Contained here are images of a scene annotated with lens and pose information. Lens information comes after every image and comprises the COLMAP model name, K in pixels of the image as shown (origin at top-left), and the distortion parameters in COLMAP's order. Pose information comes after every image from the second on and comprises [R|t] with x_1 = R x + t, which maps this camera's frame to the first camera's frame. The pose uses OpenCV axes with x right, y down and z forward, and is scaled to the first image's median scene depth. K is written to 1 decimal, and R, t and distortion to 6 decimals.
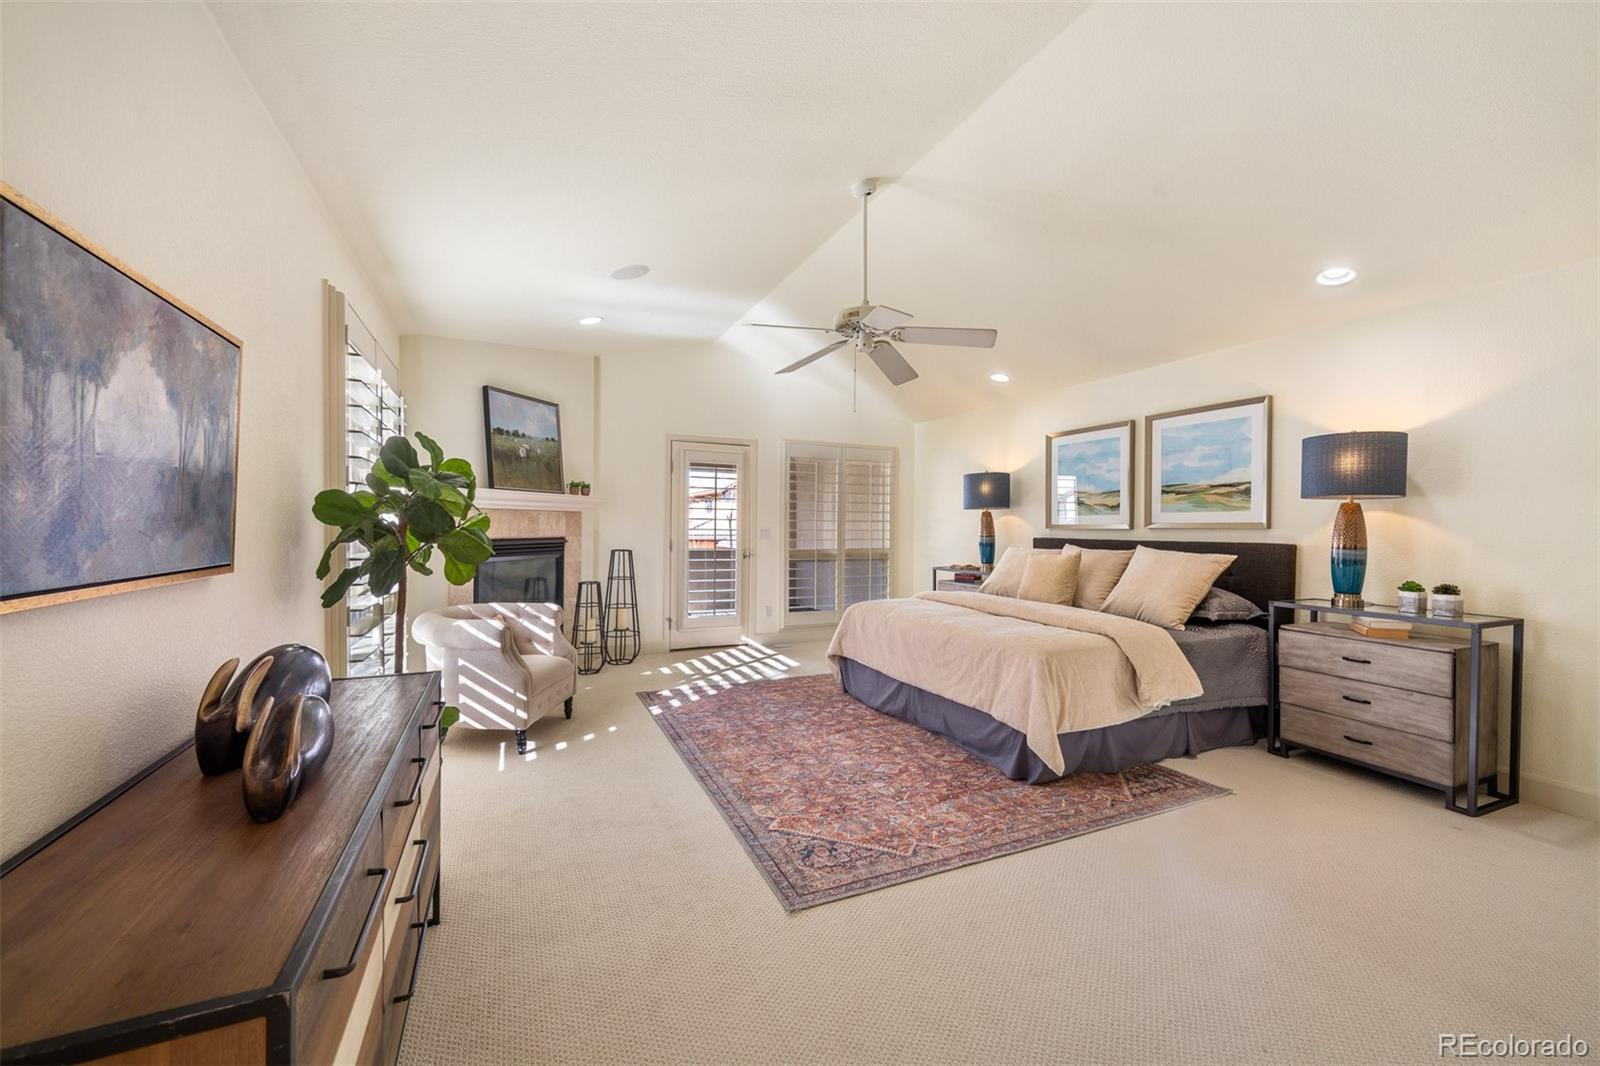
lens RADIAL K [[622.3, 0, 801.5], [0, 622.3, 523.0], [0, 0, 1]] dist [-0.000831, -0.000021]
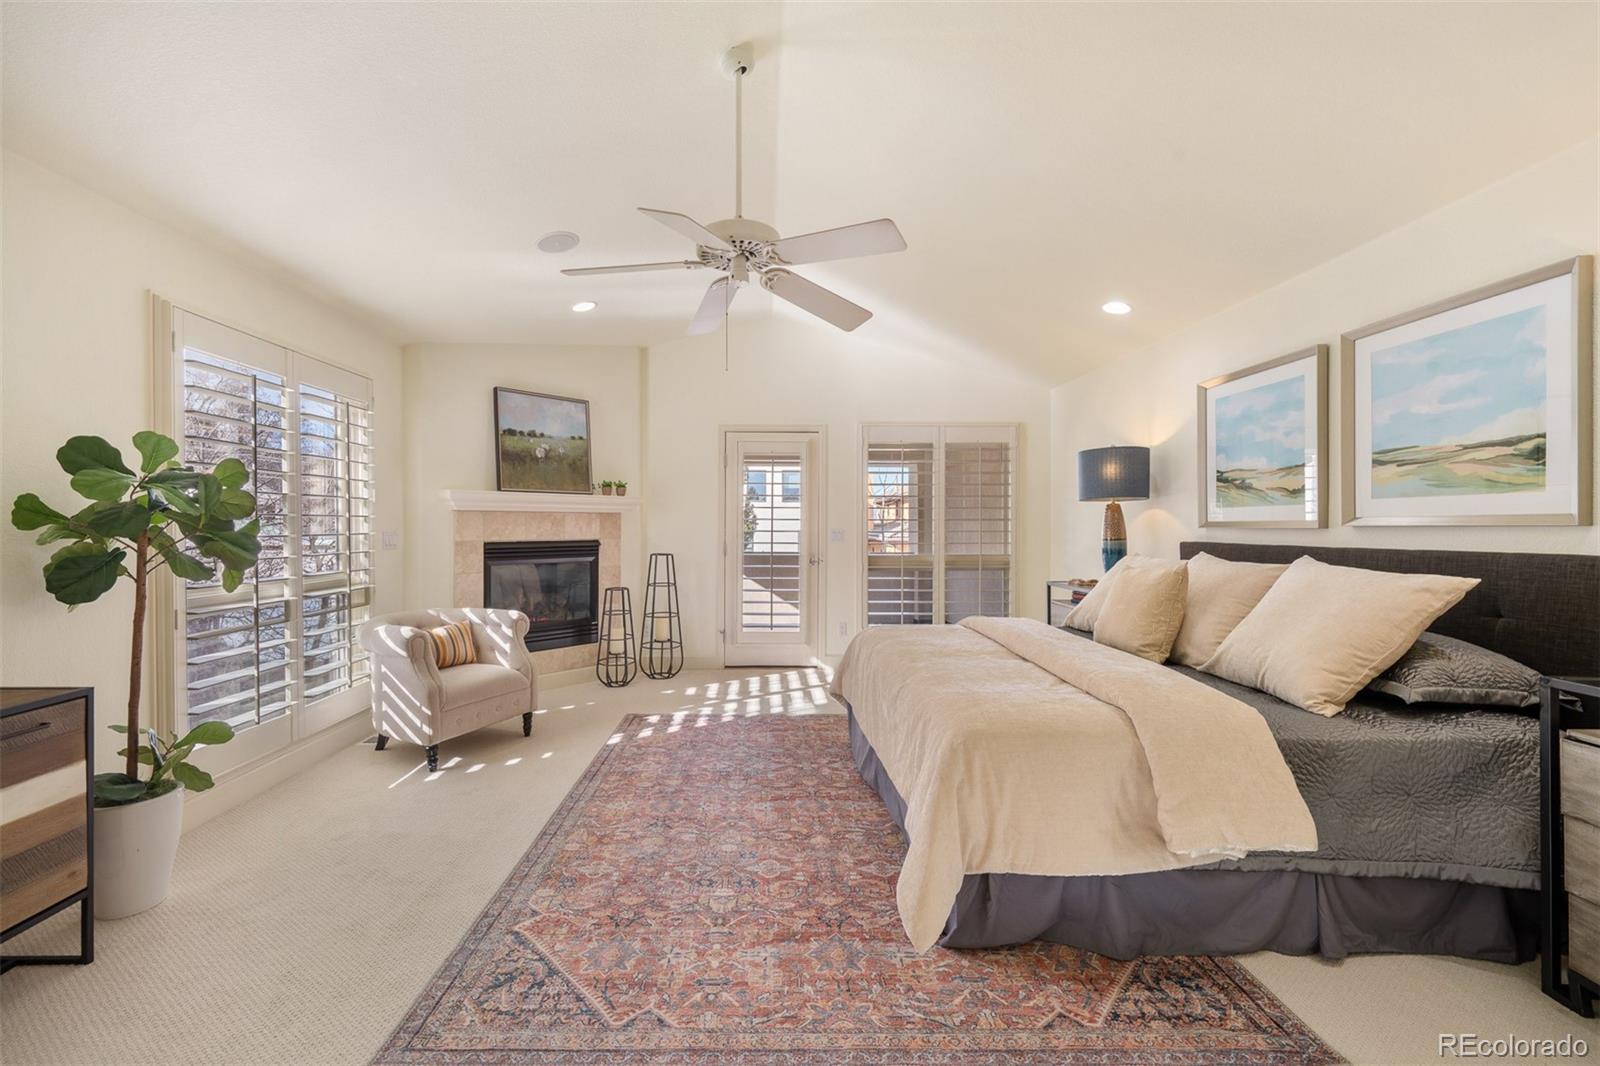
lens RADIAL K [[656.0, 0, 782.7], [0, 656.0, 520.5], [0, 0, 1]] dist [0.000002, 0.000045]
pose [[0.914385, -0.010629, -0.404707, 0.373027], [0.008616, 0.999940, -0.006797, 0.002961], [0.404755, 0.002728, 0.914421, 0.261252]]
